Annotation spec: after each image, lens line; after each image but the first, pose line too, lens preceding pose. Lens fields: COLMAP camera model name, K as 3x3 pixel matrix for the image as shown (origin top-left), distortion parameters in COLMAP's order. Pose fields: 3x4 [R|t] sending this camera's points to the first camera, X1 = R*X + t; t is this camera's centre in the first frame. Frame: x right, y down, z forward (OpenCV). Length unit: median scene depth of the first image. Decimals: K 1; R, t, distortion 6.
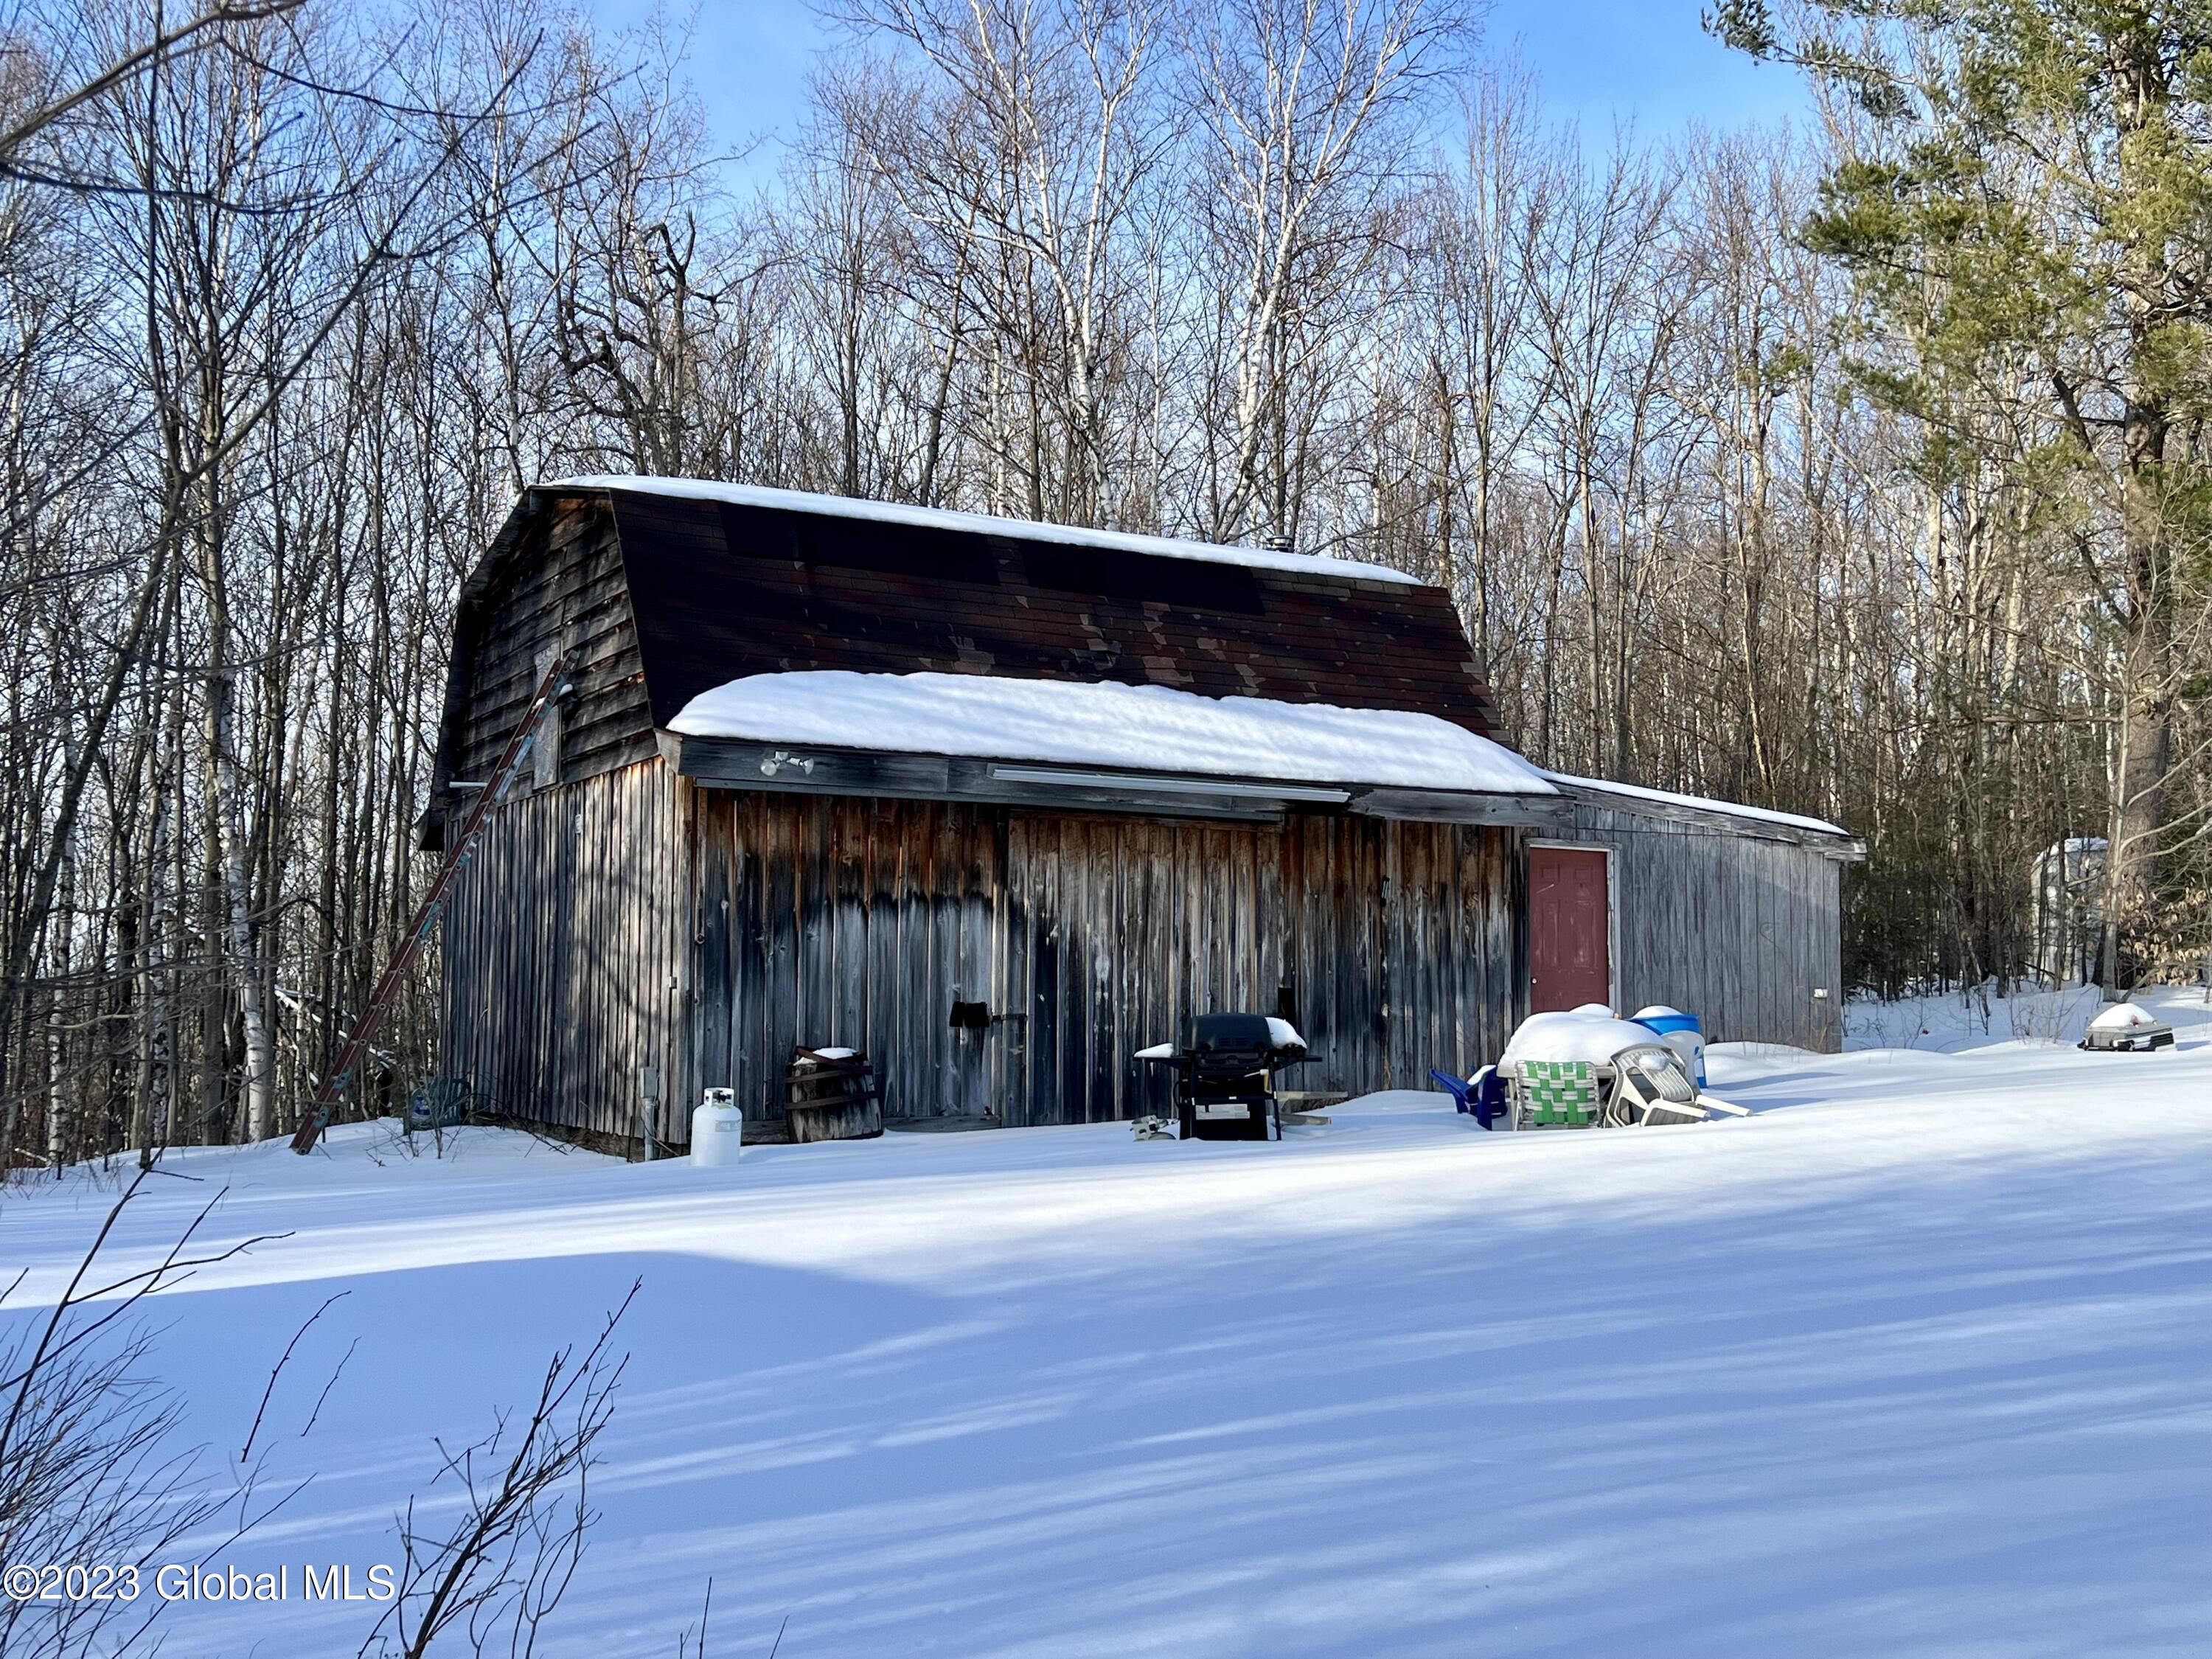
lens RADIAL K [[2313.4, 0, 1061.5], [0, 2313.4, 830.7], [0, 0, 1]] dist [0.168258, -0.328785]
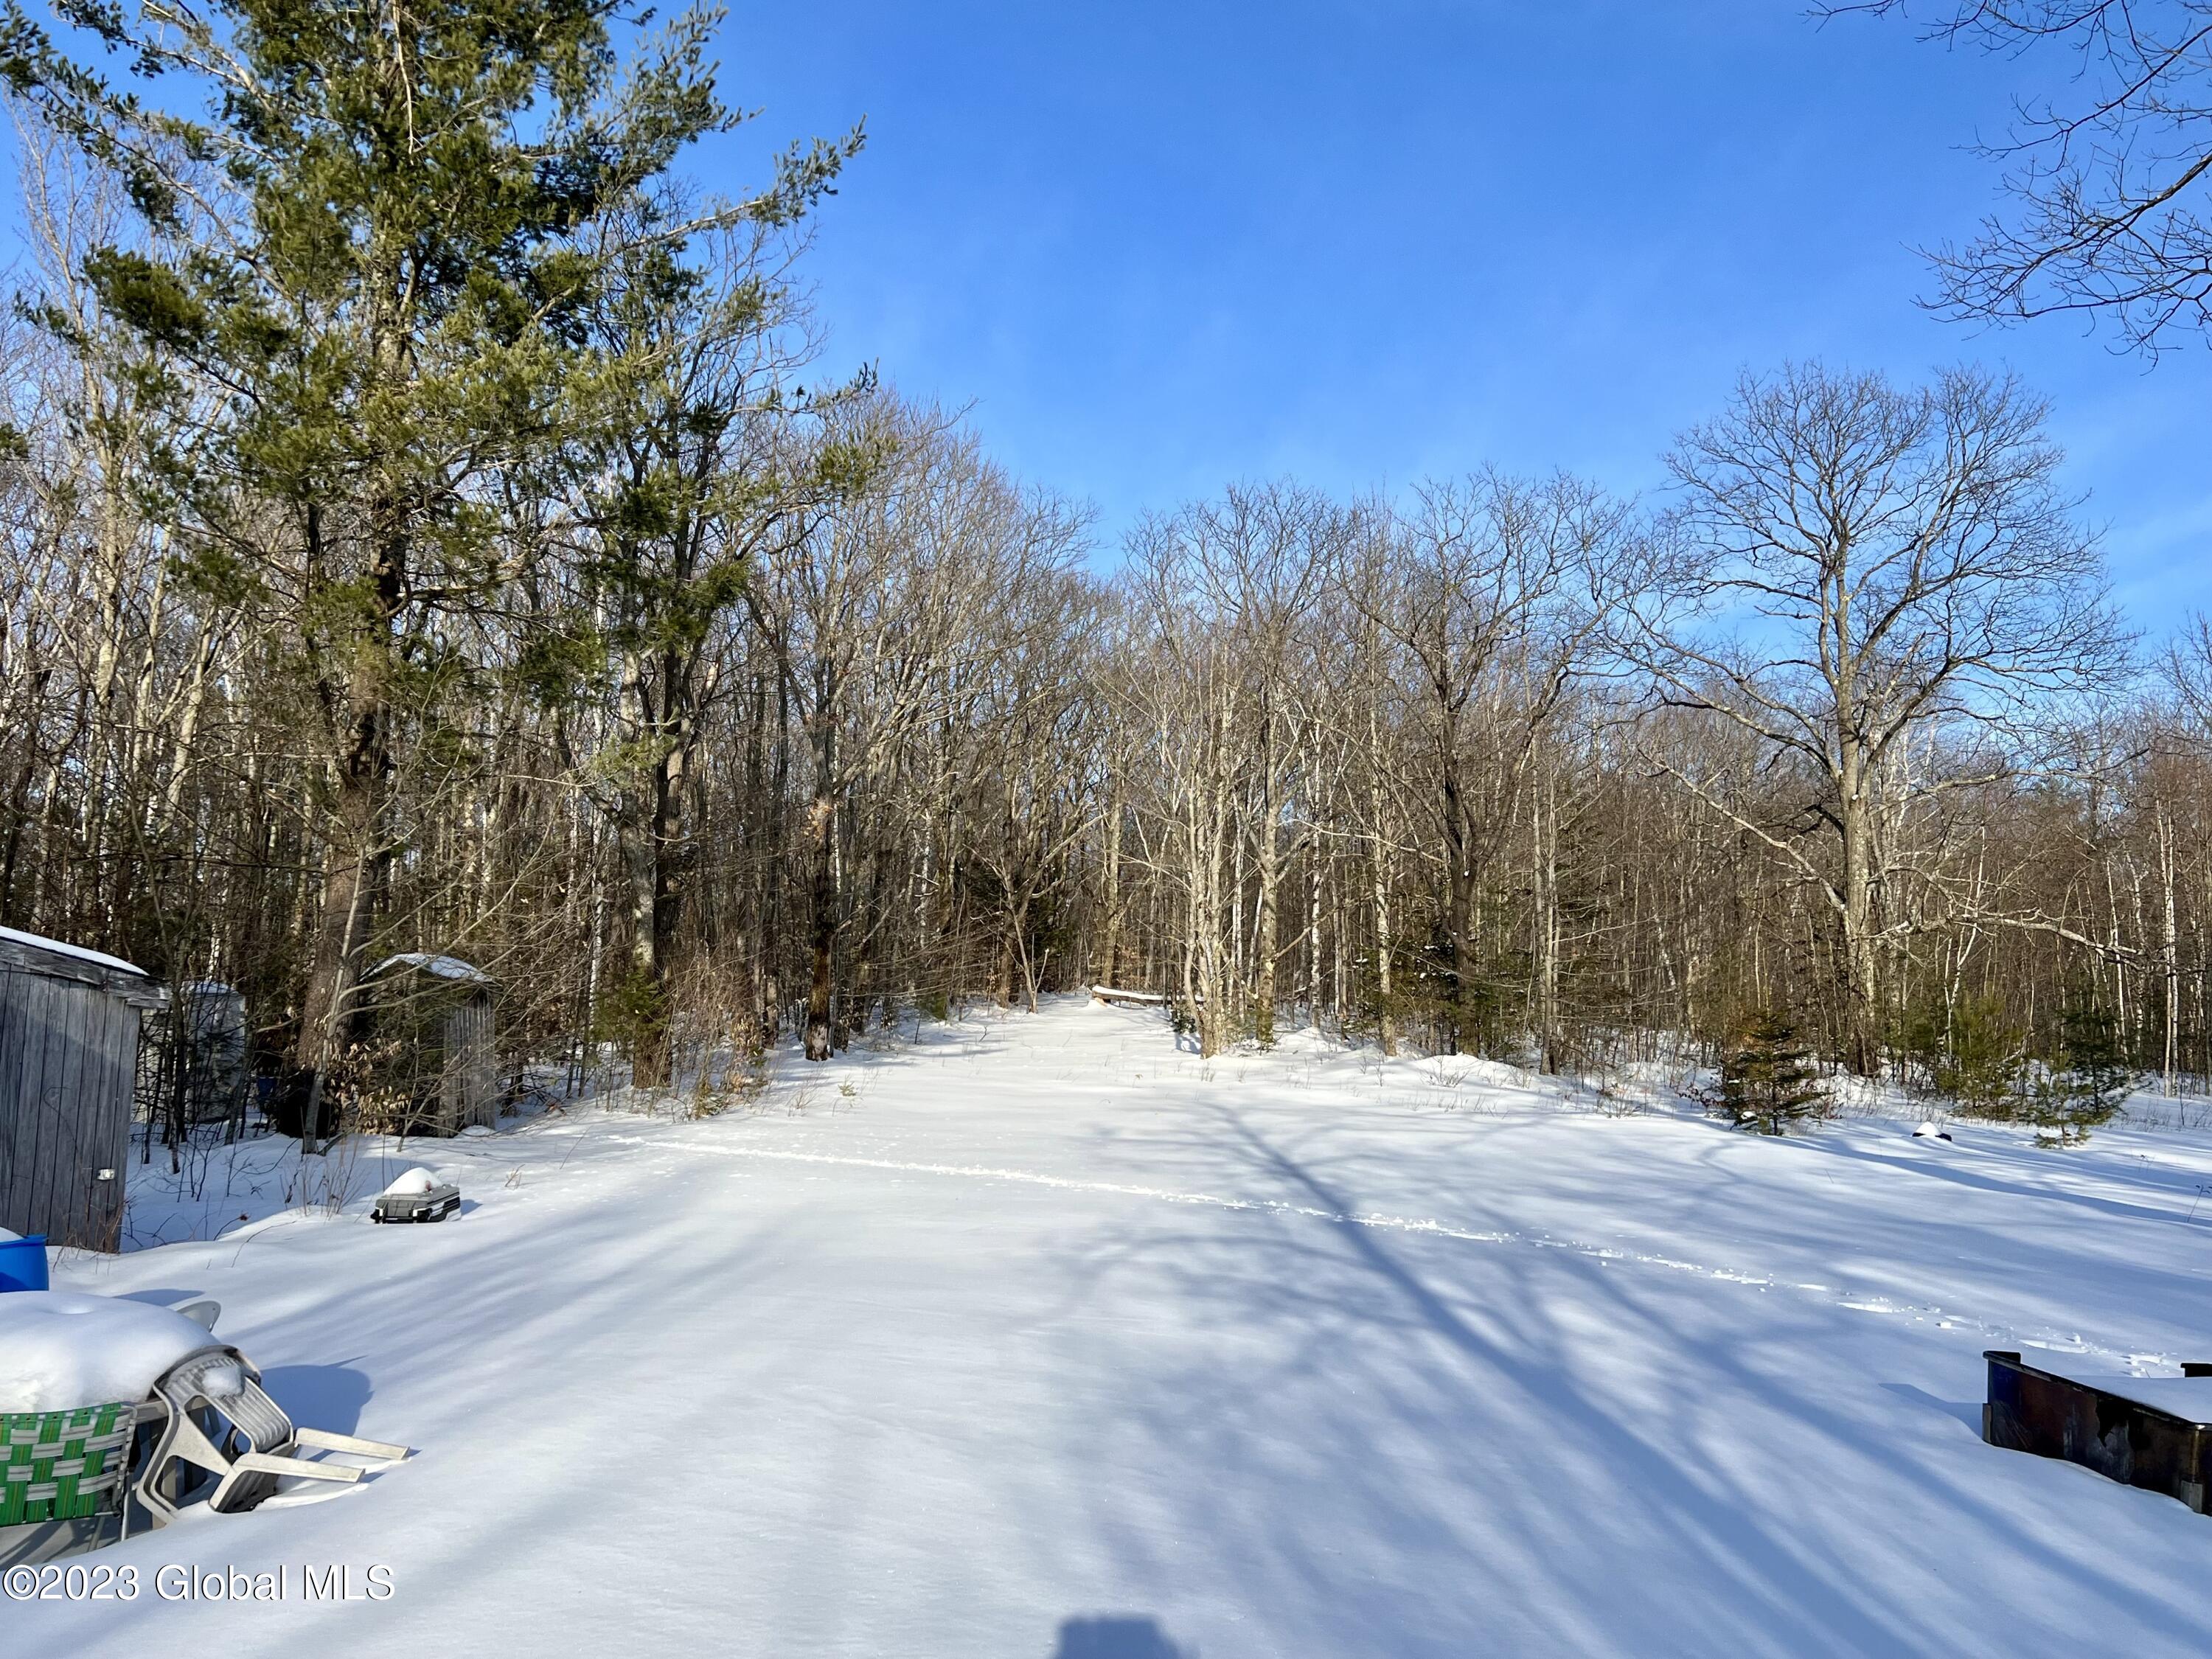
lens RADIAL K [[1715.0, 0, 1106.0], [0, 1715.0, 829.5], [0, 0, 1]] dist [0.091812, -0.108874]
pose [[0.538116, 0.122496, 0.833922, -0.006073], [-0.054304, 0.992366, -0.110729, -0.000106], [-0.841120, 0.014299, 0.540660, 0.582805]]
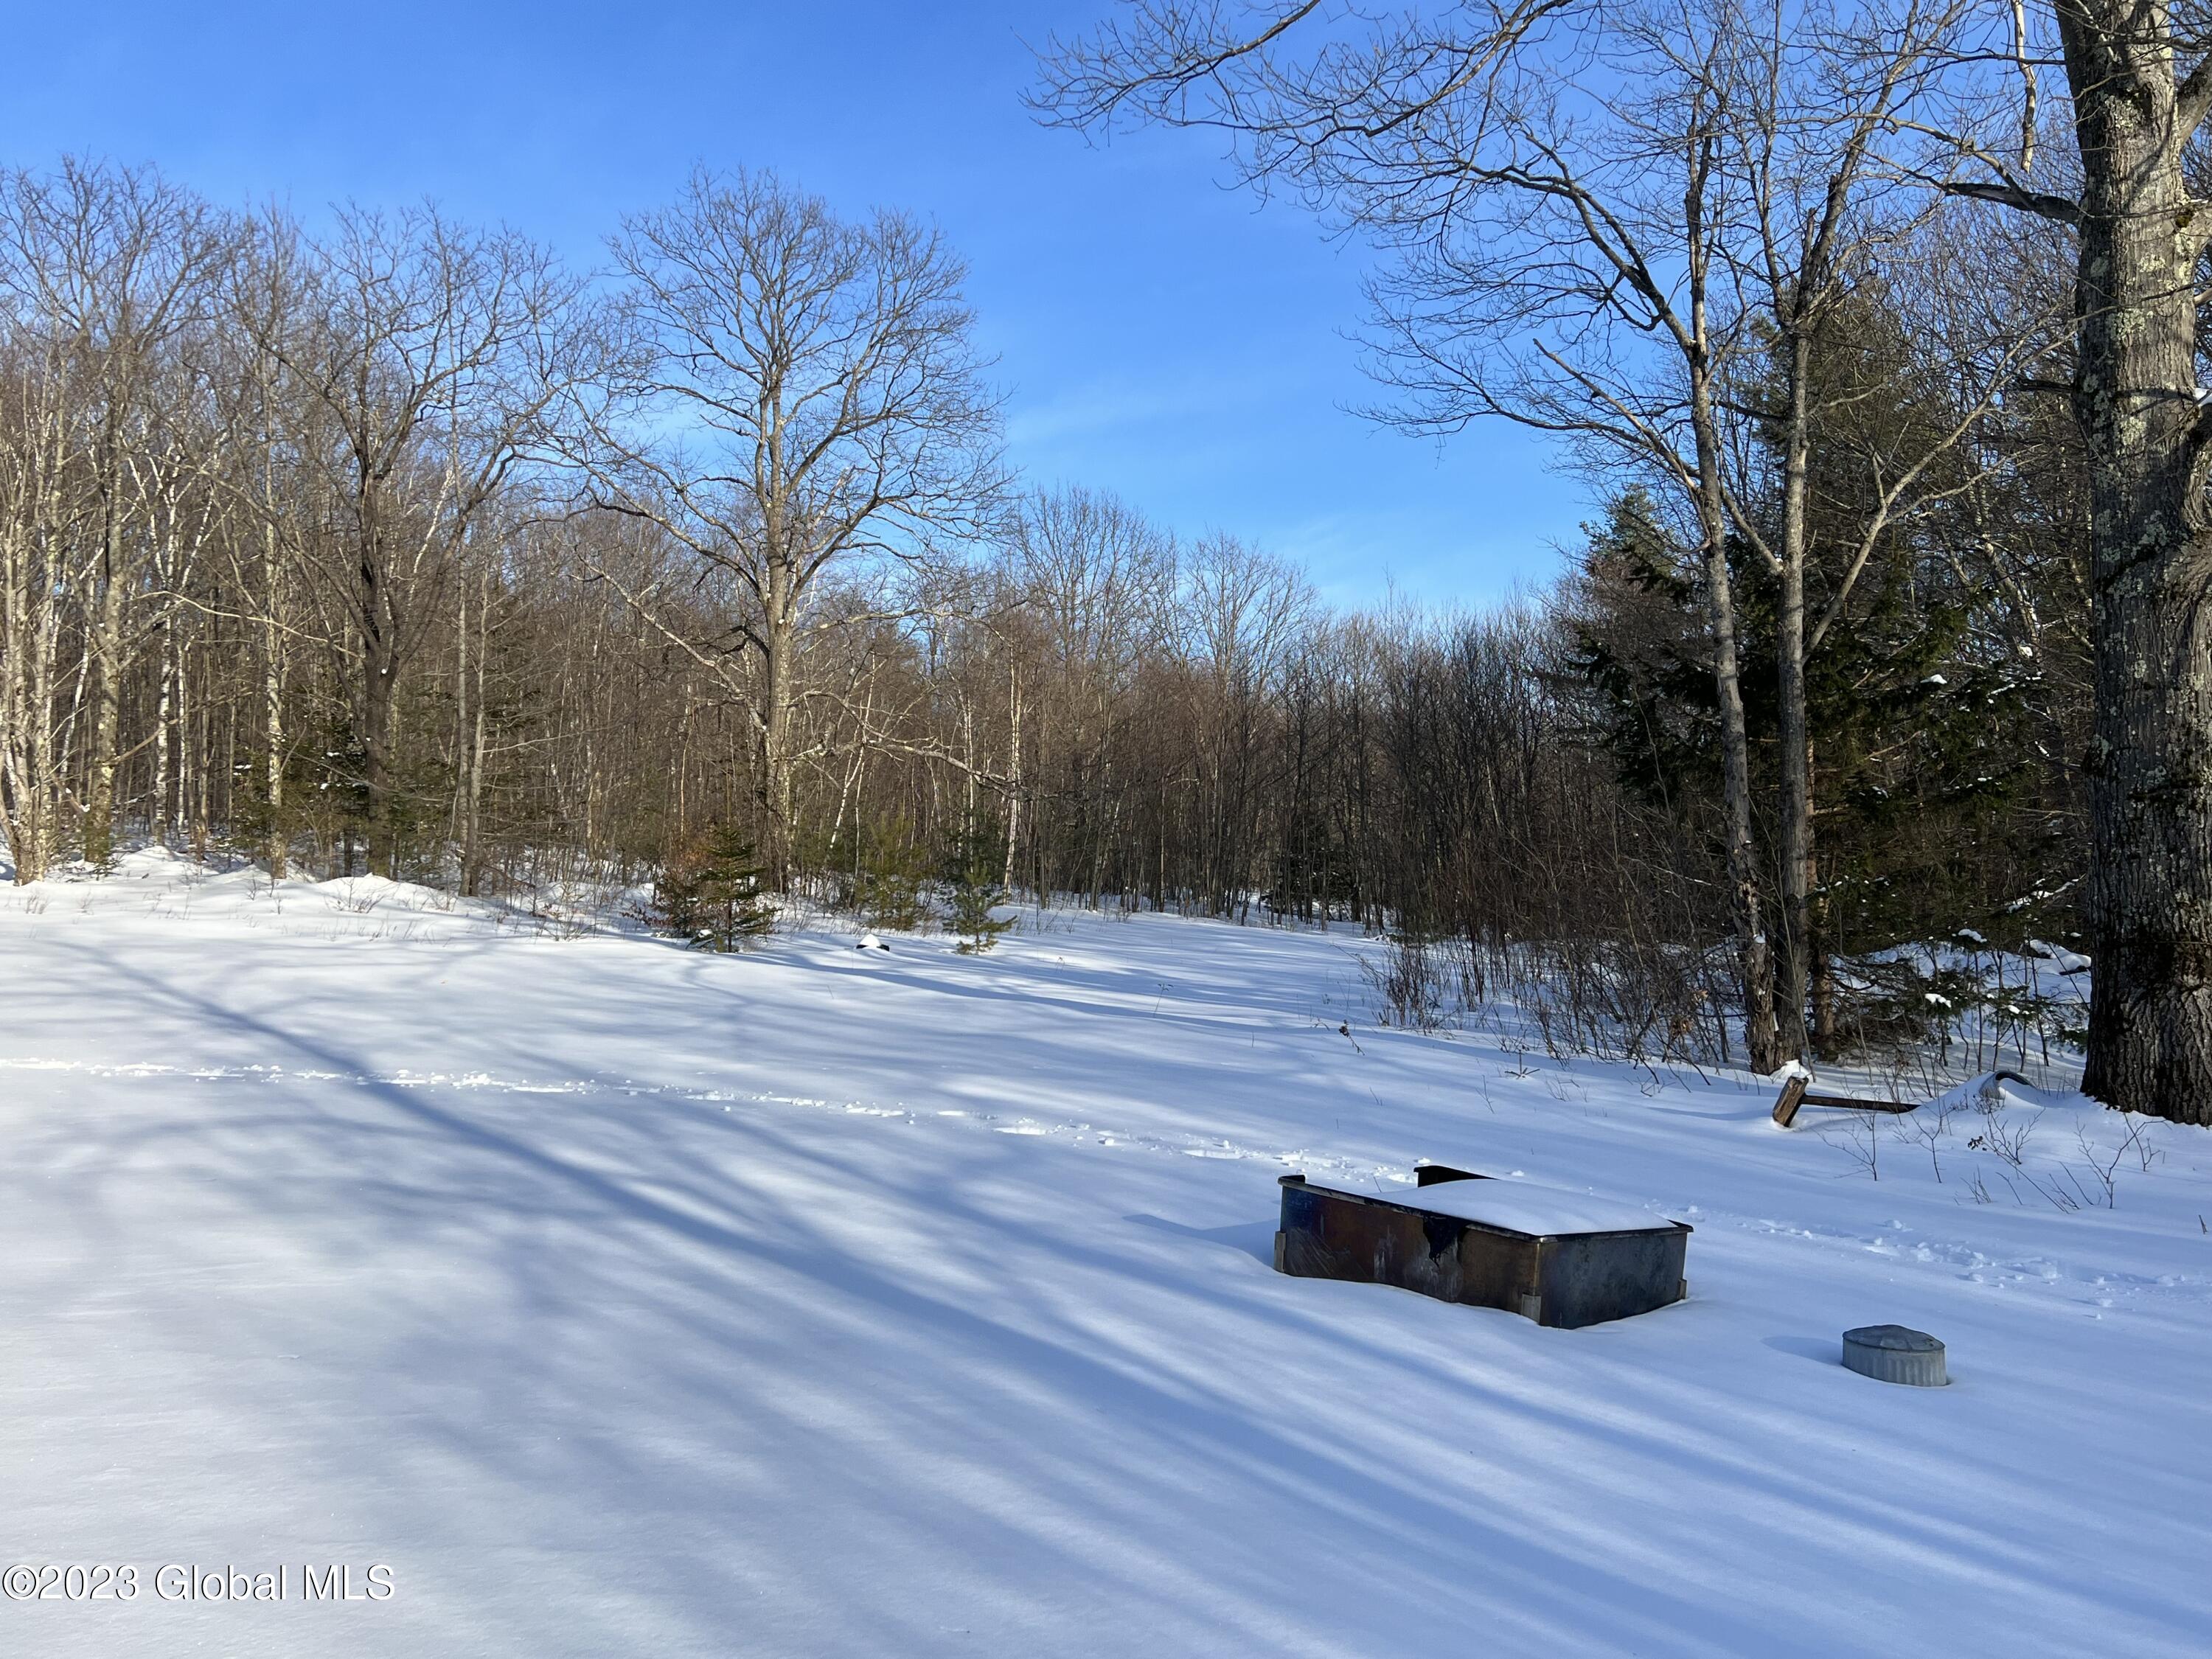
lens RADIAL K [[1732.7, 0, 1076.0], [0, 1732.7, 822.2], [0, 0, 1]] dist [0.091934, -0.112869]
pose [[-0.062731, 0.041232, 0.997178, 0.099874], [-0.048504, 0.997840, -0.044311, 0.006319], [-0.996851, -0.051147, -0.060595, 0.758671]]
